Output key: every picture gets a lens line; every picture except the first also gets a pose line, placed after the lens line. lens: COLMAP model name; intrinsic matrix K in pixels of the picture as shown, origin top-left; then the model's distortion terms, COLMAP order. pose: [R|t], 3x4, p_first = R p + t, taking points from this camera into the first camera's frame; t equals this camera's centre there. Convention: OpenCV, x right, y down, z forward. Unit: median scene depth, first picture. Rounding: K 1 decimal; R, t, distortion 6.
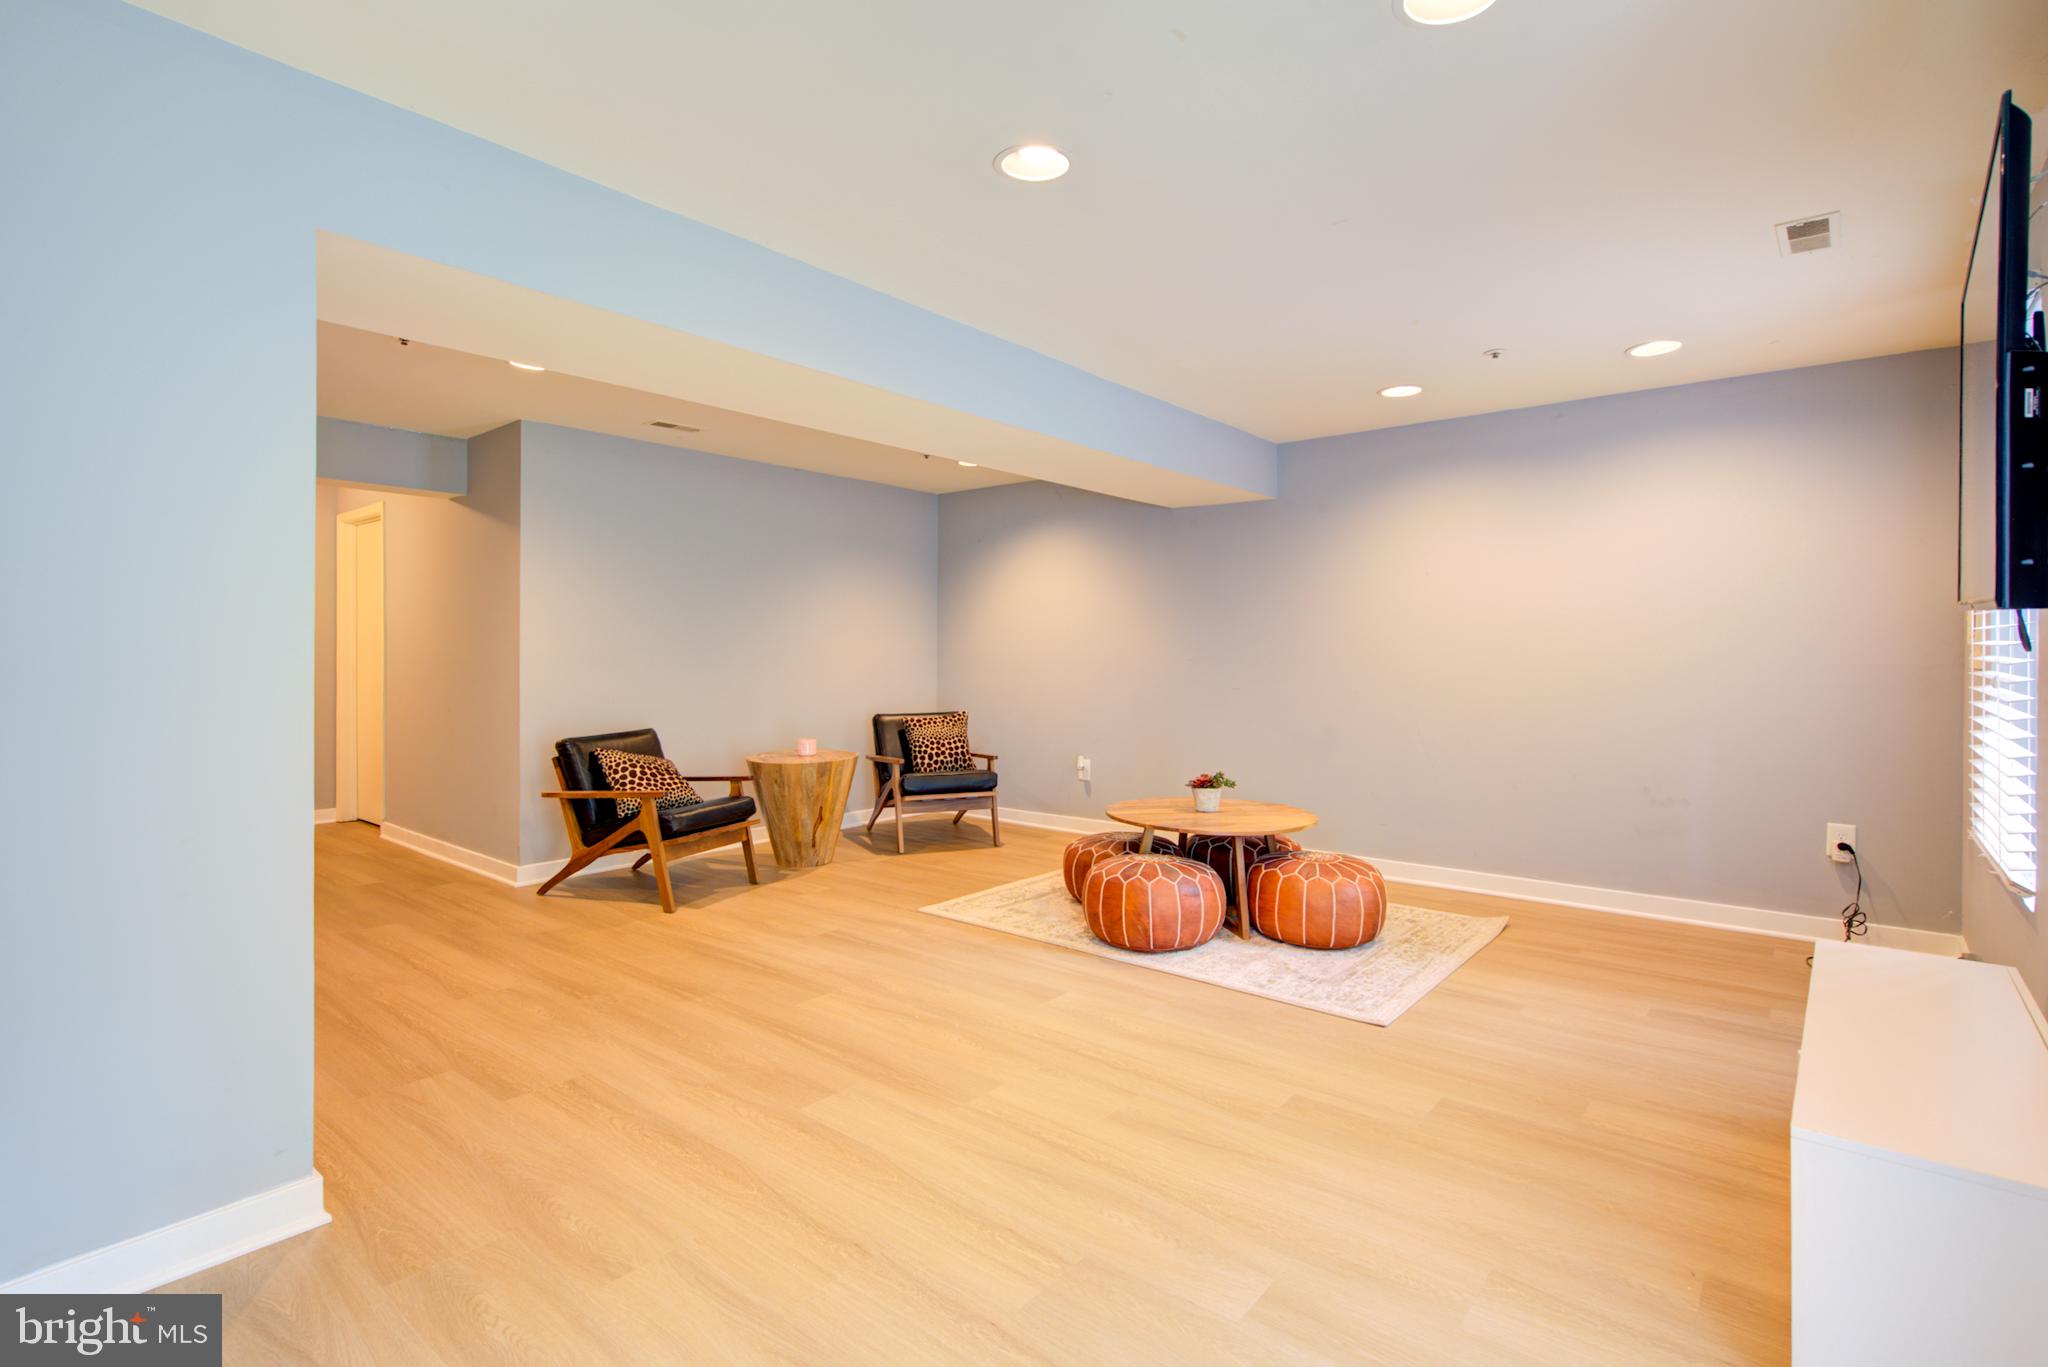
lens RADIAL K [[974.3, 0, 1028.0], [0, 974.3, 665.5], [0, 0, 1]] dist [0.002500, -0.002658]
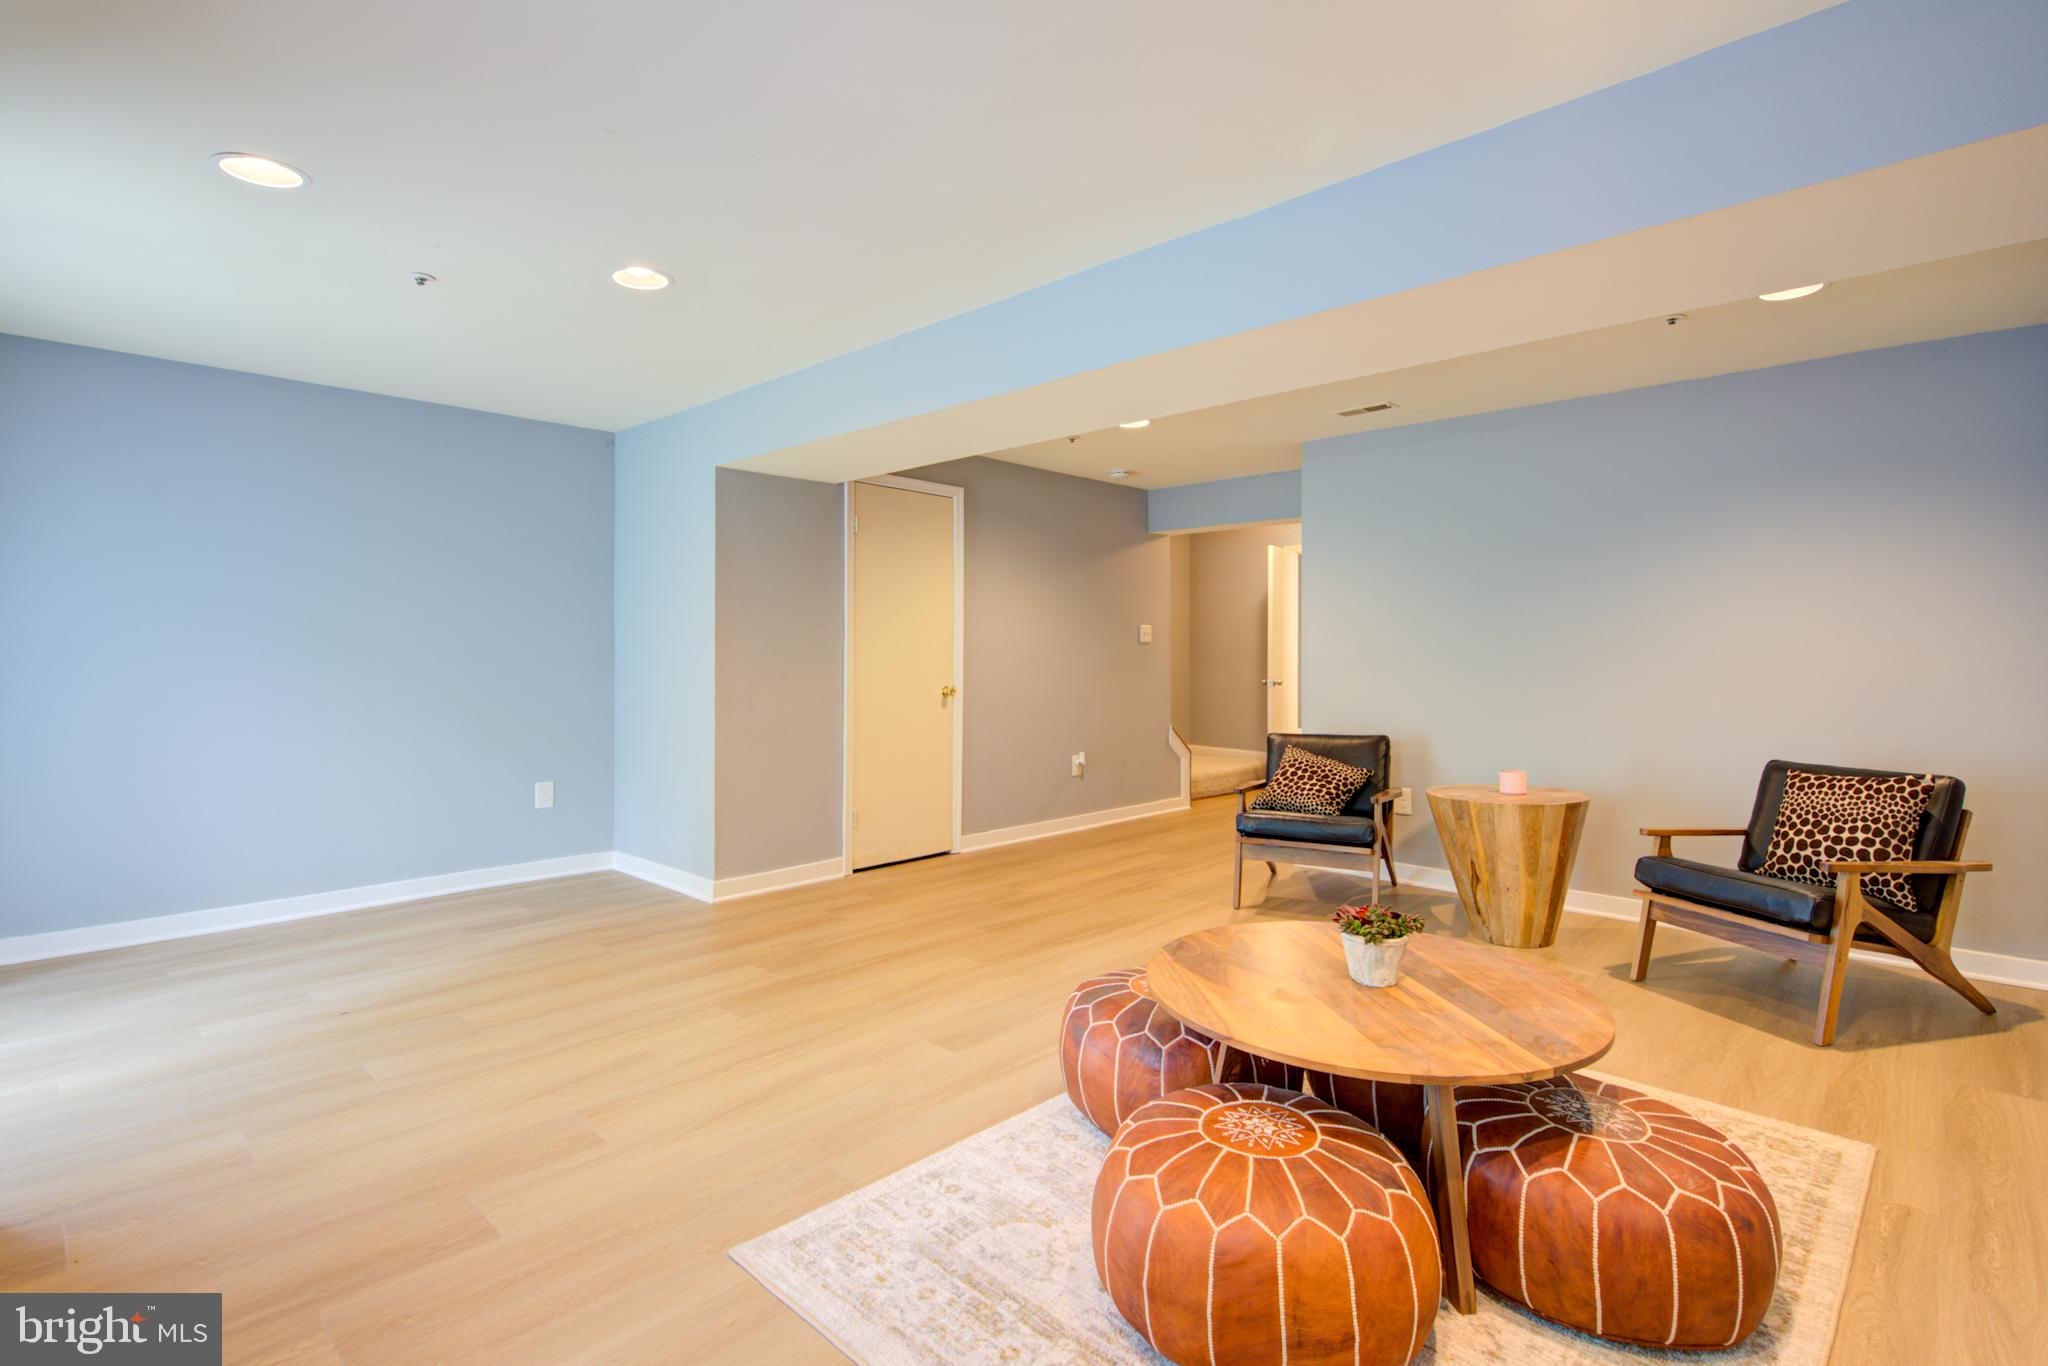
lens RADIAL K [[974.3, 0, 1028.6], [0, 974.3, 674.4], [0, 0, 1]] dist [0.002500, -0.002658]
pose [[-0.078336, 0.014947, -0.996815, 0.879568], [-0.014615, 0.999763, 0.016139, -0.010741], [0.996820, 0.015832, -0.078099, 1.123877]]
